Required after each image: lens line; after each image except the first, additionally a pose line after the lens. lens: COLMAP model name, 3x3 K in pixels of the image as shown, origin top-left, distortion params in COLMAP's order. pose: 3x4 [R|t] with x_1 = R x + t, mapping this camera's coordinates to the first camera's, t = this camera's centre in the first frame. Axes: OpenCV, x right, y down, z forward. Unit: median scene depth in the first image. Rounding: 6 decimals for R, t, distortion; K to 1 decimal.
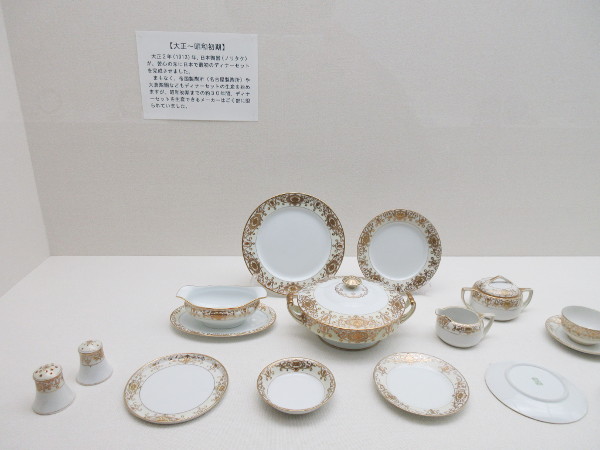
lens RADIAL K [[445.0, 0, 300.1], [0, 445.0, 224.5], [0, 0, 1]] dist [-0.026626, -0.000936]
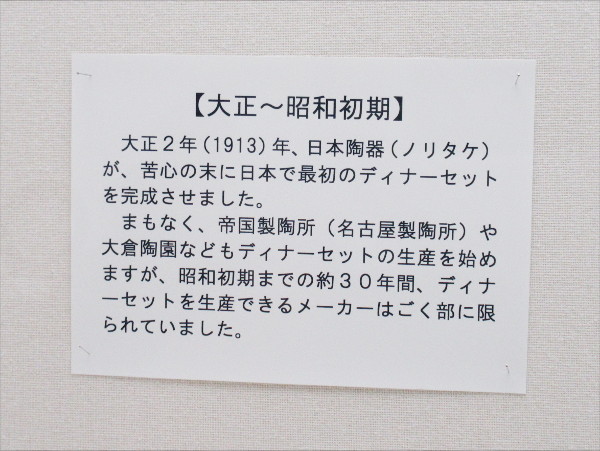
lens RADIAL K [[316.9, 0, 299.7], [0, 316.9, 225.4], [0, 0, 1]] dist [0.002383, 0.000229]
pose [[0.997341, 0.002063, -0.072842, -0.212590], [-0.024452, 0.951118, -0.307859, -0.273167], [0.068647, 0.308821, 0.948640, 0.826794]]
